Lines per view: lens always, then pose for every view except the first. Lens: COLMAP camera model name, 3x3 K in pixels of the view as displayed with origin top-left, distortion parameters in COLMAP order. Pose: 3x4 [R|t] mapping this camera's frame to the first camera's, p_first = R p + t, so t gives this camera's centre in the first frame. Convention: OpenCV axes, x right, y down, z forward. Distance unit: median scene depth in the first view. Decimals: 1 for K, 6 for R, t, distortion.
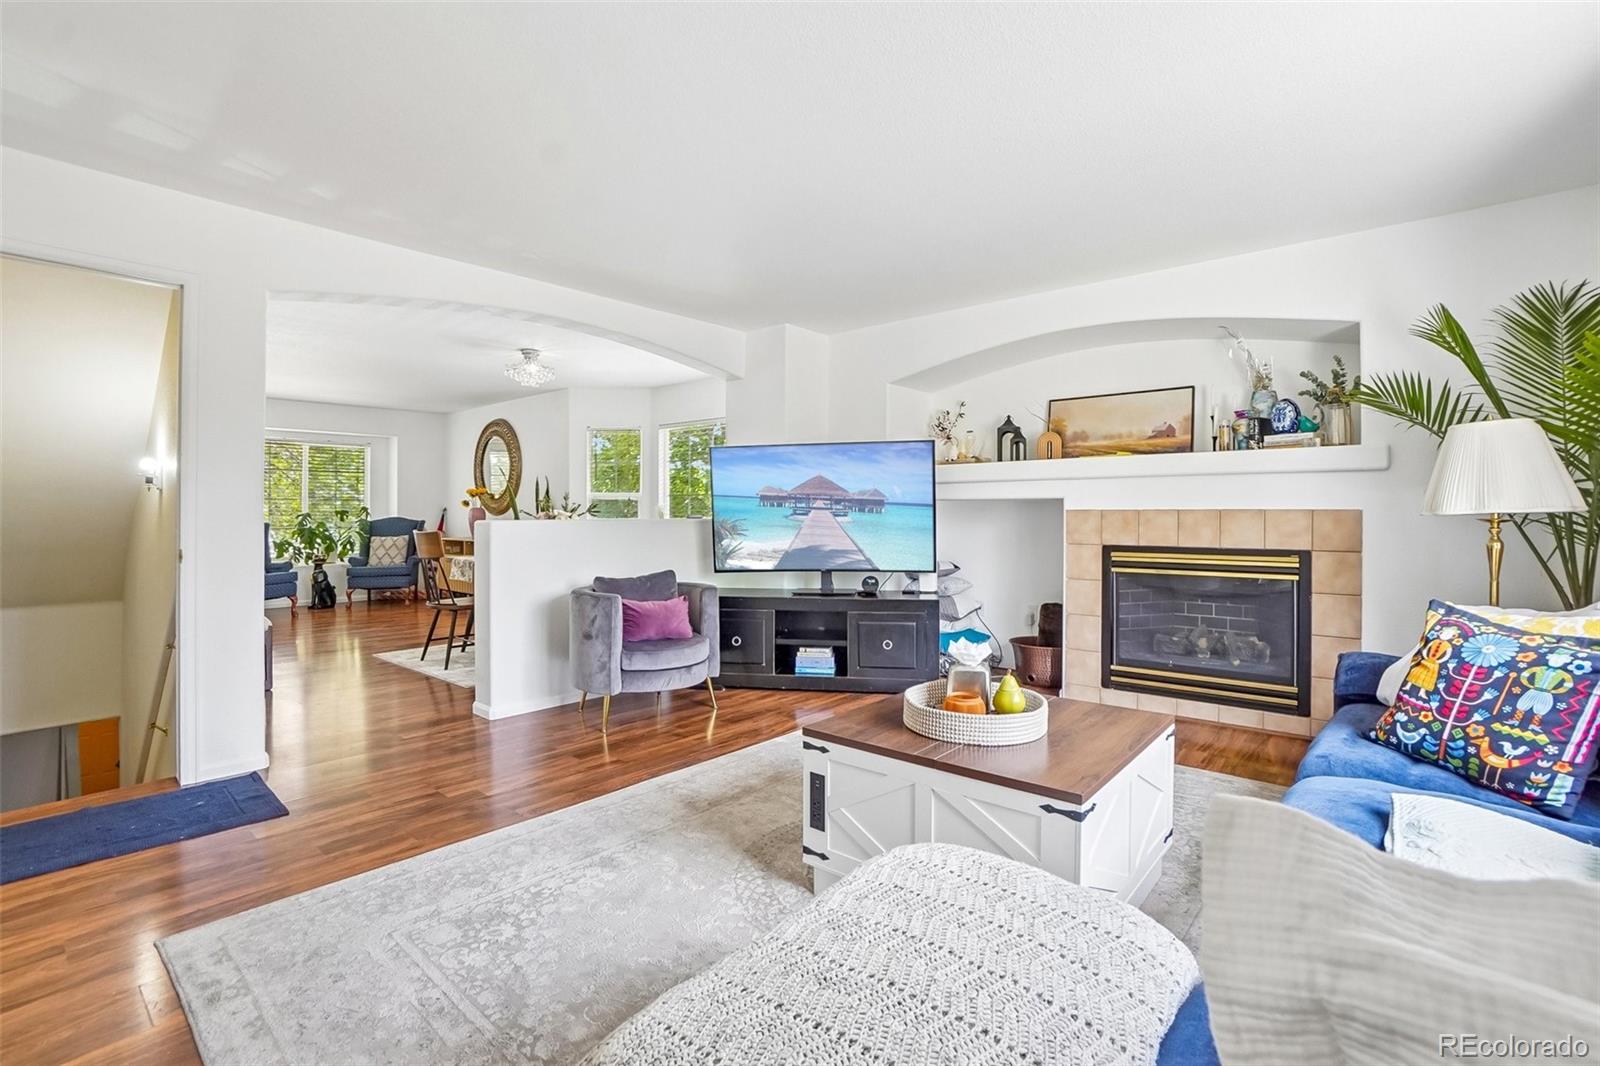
lens RADIAL K [[735.8, 0, 792.3], [0, 735.8, 507.8], [0, 0, 1]] dist [-0.056571, 0.019266]
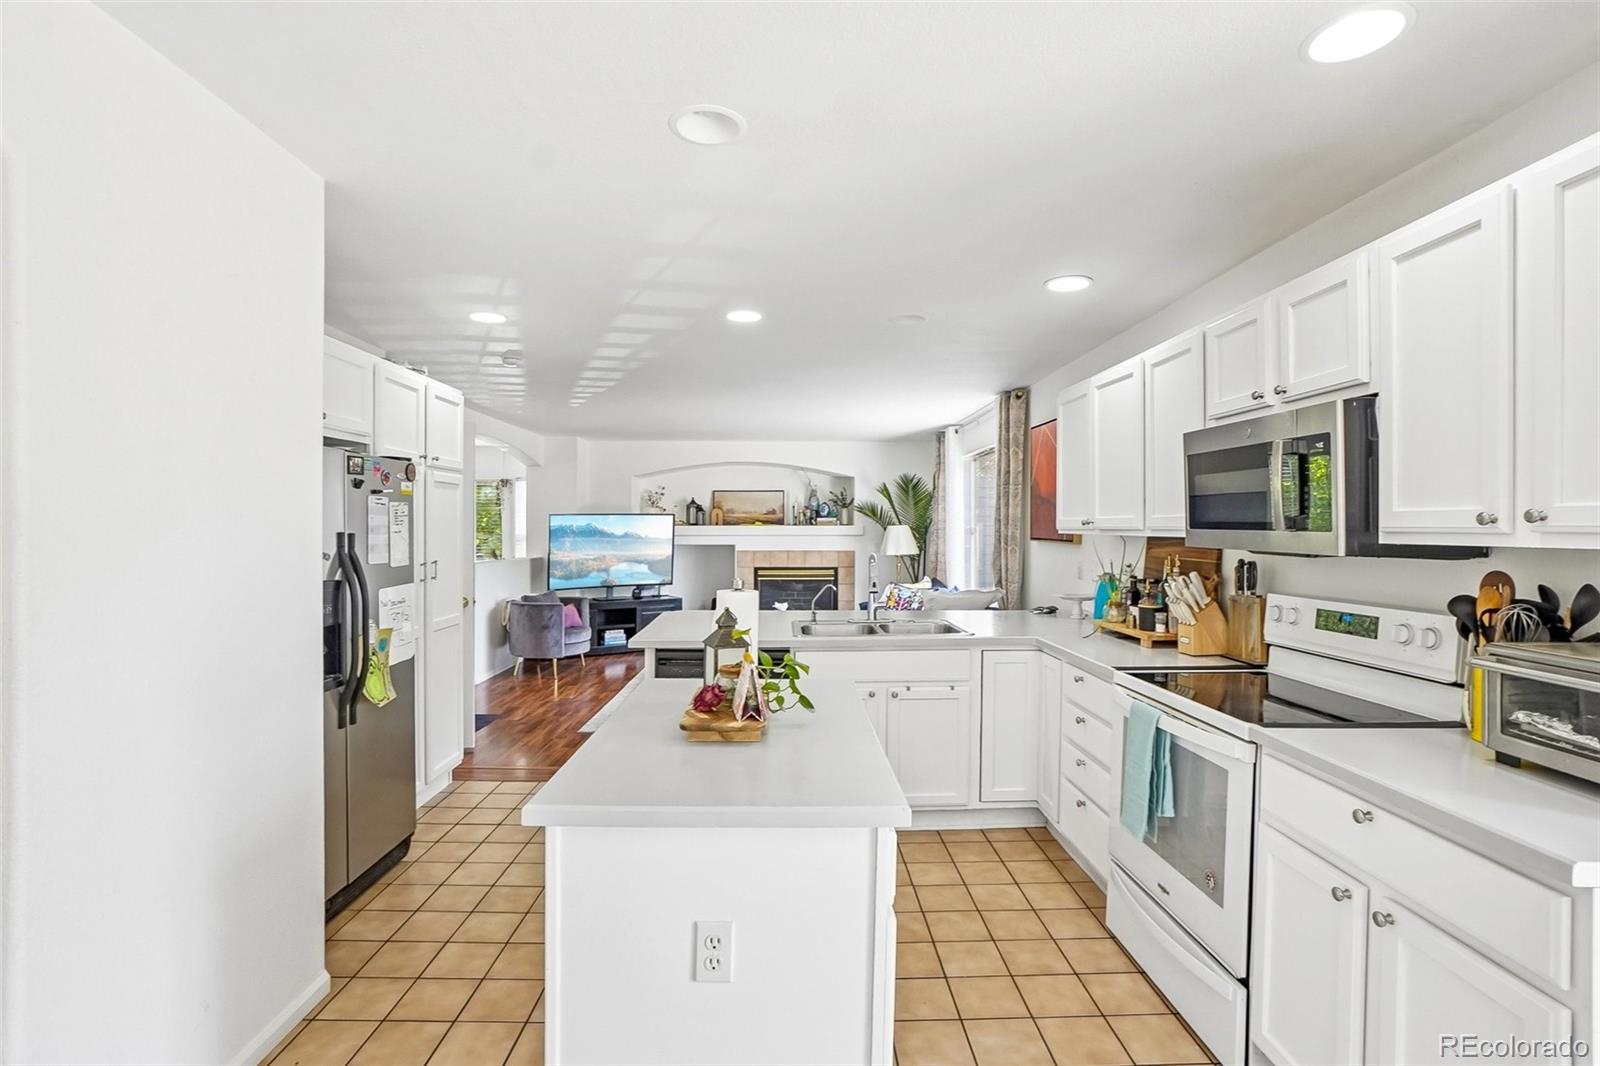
lens RADIAL K [[758.8, 0, 794.7], [0, 758.8, 523.4], [0, 0, 1]] dist [-0.040585, 0.000817]
pose [[0.745440, 0.004951, 0.666554, -0.963510], [-0.005091, 0.999986, -0.001734, -0.073485], [-0.666553, -0.002101, 0.745455, -0.724681]]
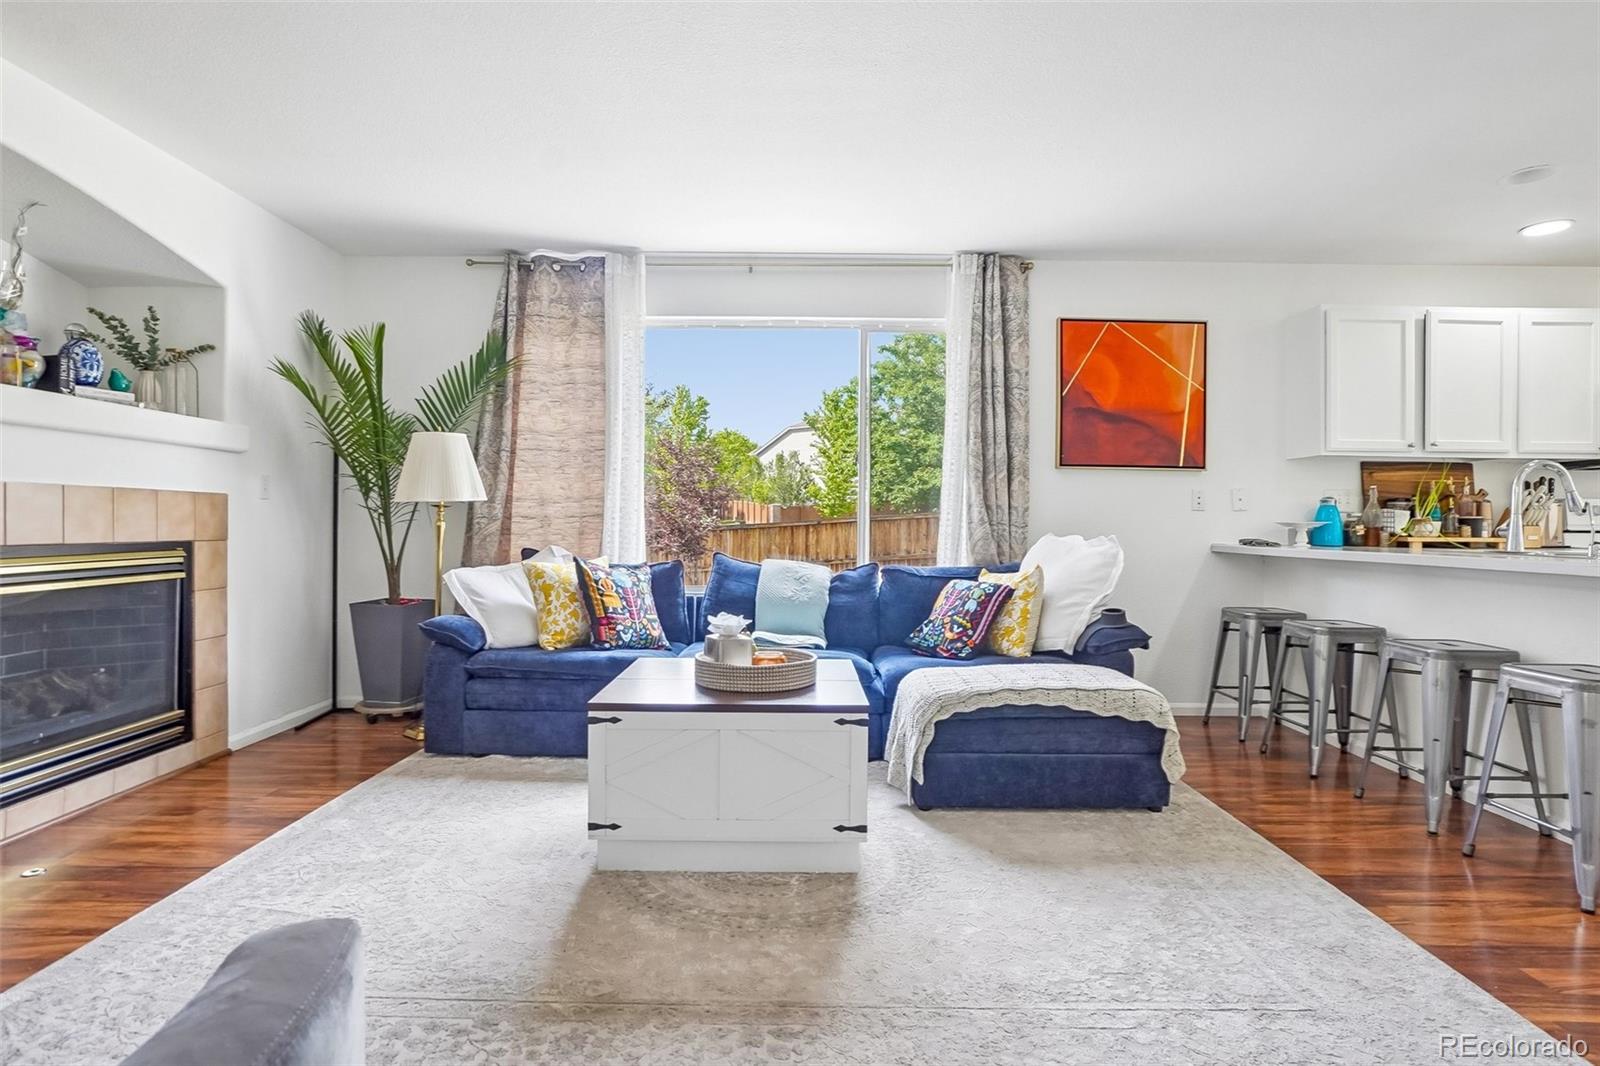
lens RADIAL K [[839.6, 0, 800.5], [0, 839.6, 517.0], [0, 0, 1]] dist [-0.038206, 0.019336]
pose [[-0.652853, -0.001549, 0.757483, -0.399050], [-0.011172, 0.999909, -0.007585, 0.025987], [-0.757402, -0.013415, -0.652811, 0.921549]]
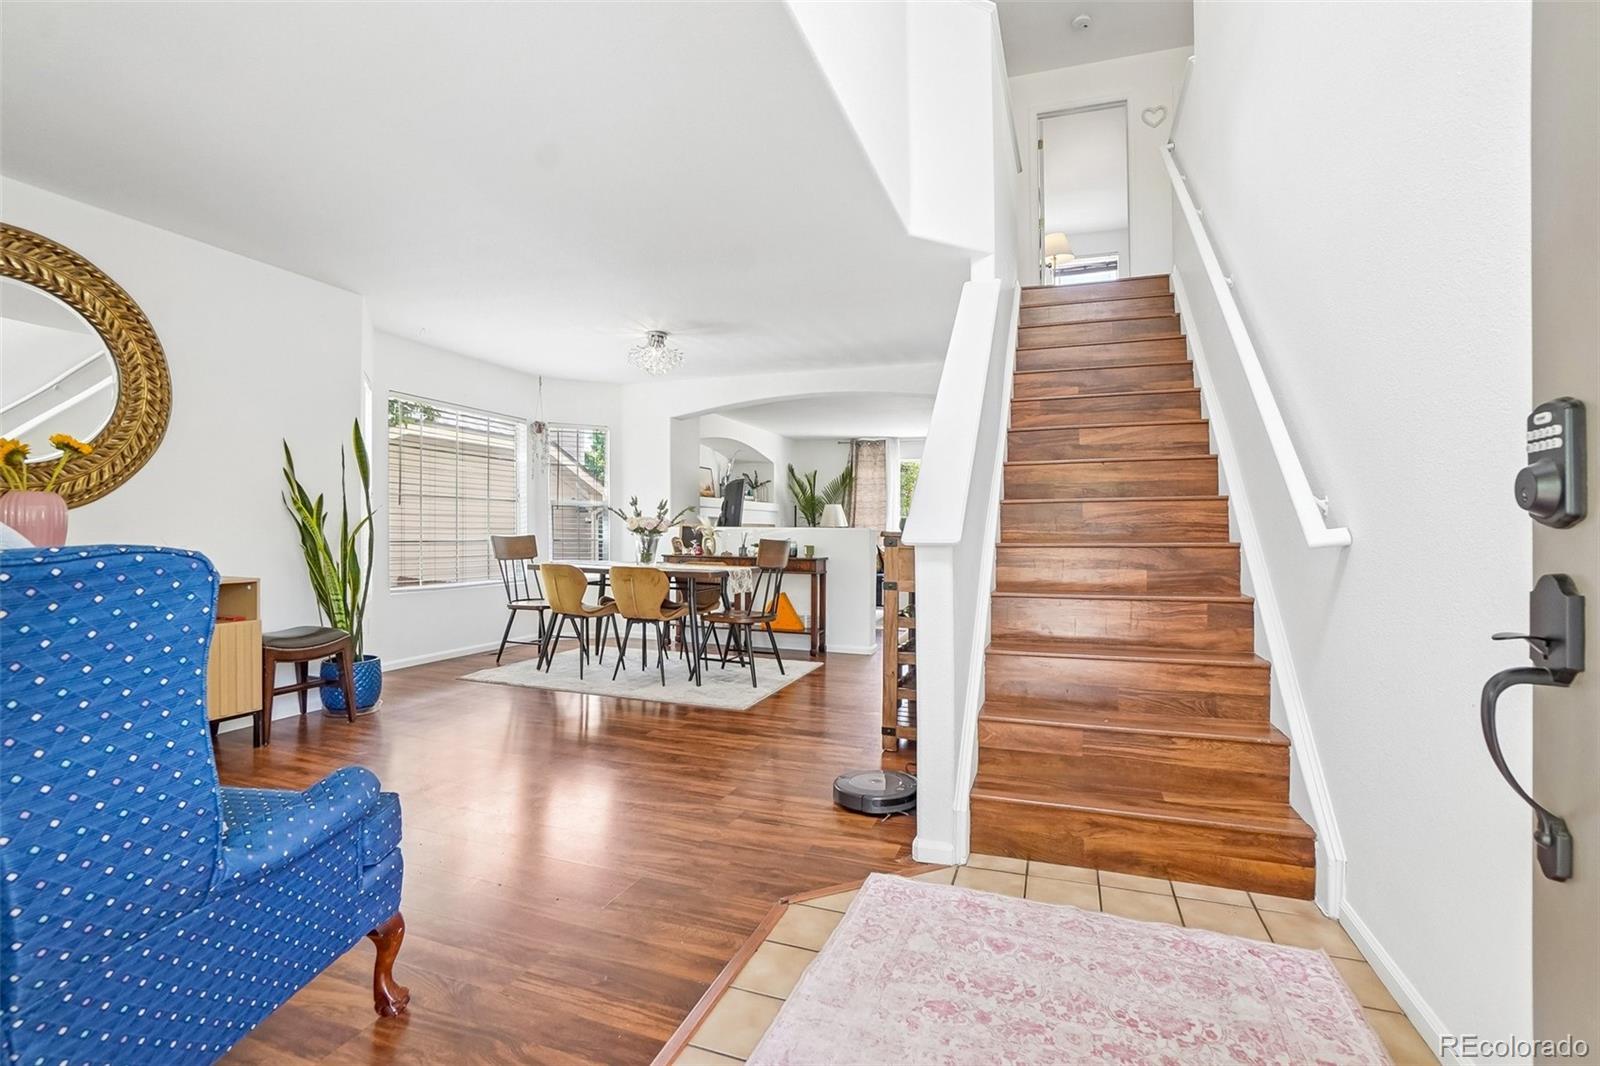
lens RADIAL K [[758.8, 0, 794.7], [0, 758.8, 523.4], [0, 0, 1]] dist [-0.040585, 0.000817]
pose [[-0.365474, 0.010076, 0.930767, -1.855851], [-0.008778, 0.999860, -0.014270, 0.033052], [-0.930780, -0.013385, -0.365335, 1.722694]]
